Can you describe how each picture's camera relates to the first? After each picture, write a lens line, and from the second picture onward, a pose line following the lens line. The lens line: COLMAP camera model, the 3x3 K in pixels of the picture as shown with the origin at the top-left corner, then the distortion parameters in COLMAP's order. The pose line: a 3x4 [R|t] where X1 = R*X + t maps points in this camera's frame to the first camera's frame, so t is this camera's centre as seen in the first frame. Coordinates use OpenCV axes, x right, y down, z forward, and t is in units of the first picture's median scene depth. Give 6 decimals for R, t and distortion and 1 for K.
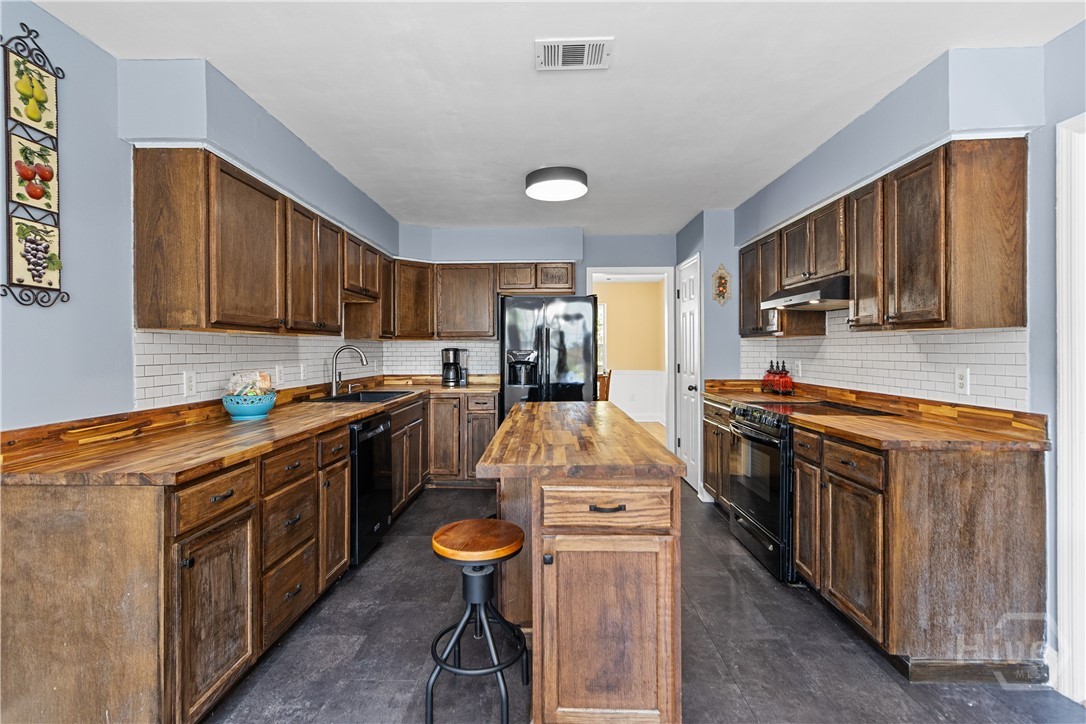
lens RADIAL K [[499.9, 0, 546.0], [0, 499.9, 350.2], [0, 0, 1]] dist [0.001000, 0.000162]
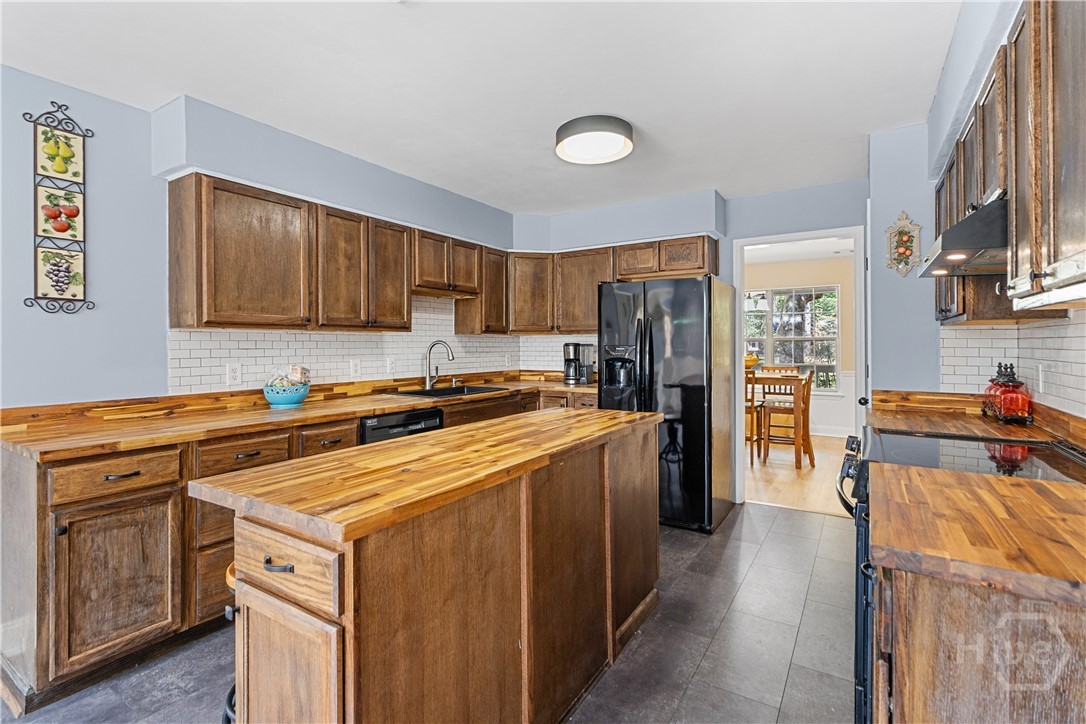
lens RADIAL K [[508.2, 0, 540.5], [0, 508.2, 343.7], [0, 0, 1]] dist [0.001010, 0.000322]
pose [[0.853454, -0.001350, -0.521167, 0.652213], [0.000925, 0.999999, -0.001076, -0.004080], [0.521168, 0.000436, 0.853454, 0.440514]]
